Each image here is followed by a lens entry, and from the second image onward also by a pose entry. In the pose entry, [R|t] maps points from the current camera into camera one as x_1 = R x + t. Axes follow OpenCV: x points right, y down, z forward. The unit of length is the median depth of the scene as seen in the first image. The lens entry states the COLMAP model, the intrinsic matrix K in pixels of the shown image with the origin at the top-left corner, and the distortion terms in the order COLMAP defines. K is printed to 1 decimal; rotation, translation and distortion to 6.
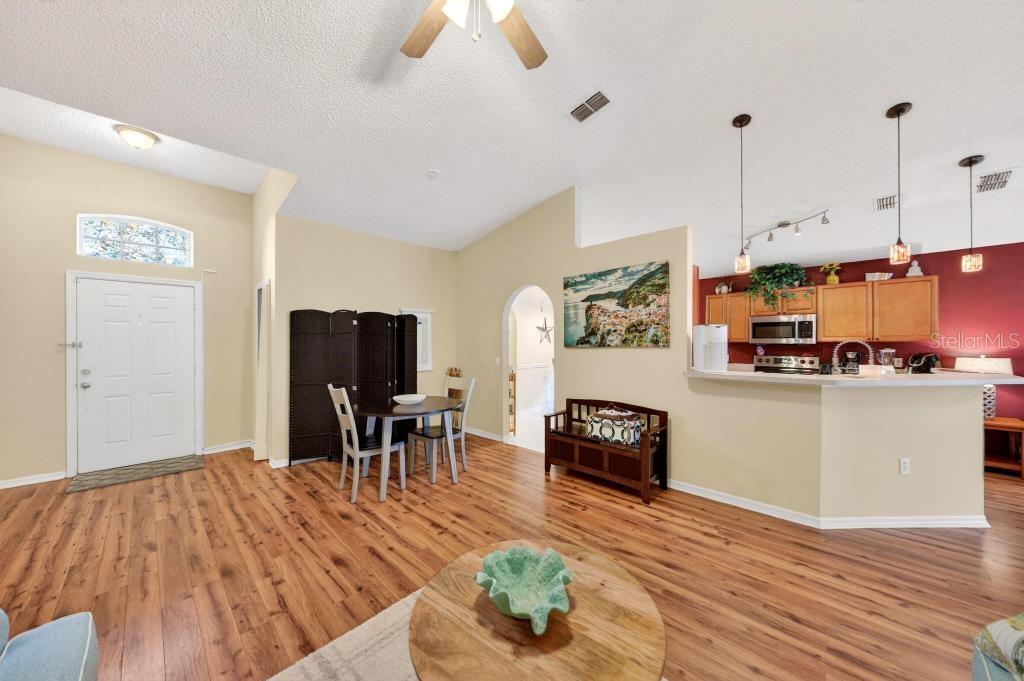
lens RADIAL K [[355.0, 0, 518.4], [0, 355.0, 343.8], [0, 0, 1]] dist [-0.003819, -0.000222]
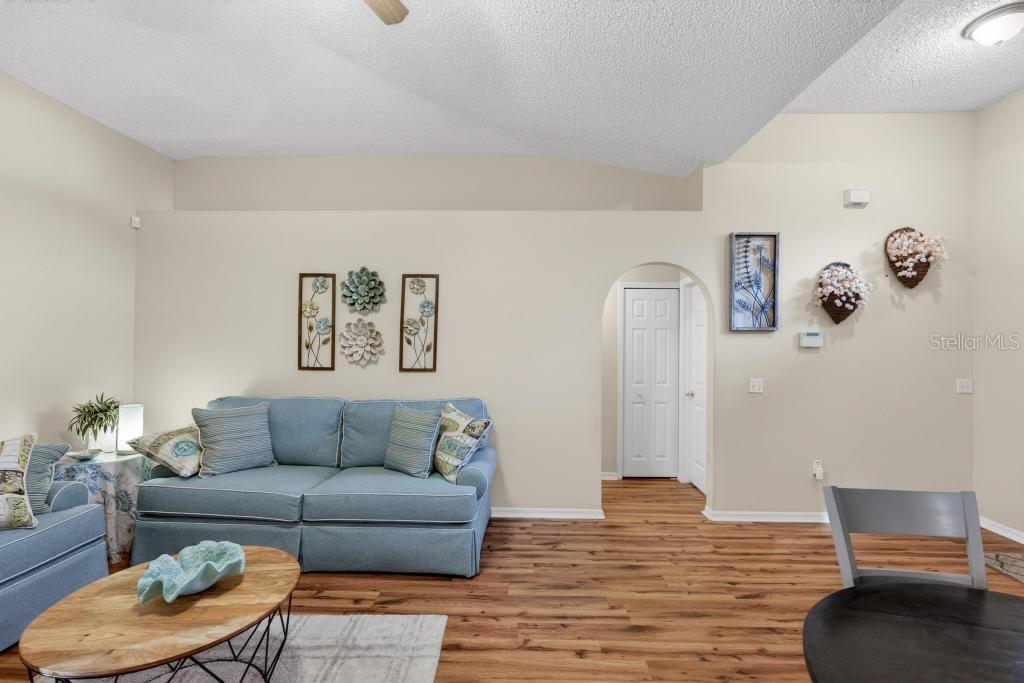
lens RADIAL K [[453.5, 0, 515.5], [0, 453.5, 335.2], [0, 0, 1]] dist [0.001250, 0.000309]
pose [[-0.742032, -0.011850, -0.670260, 0.075007], [-0.009955, 0.999928, -0.006657, -0.026165], [0.670291, 0.001733, -0.742096, 0.881150]]
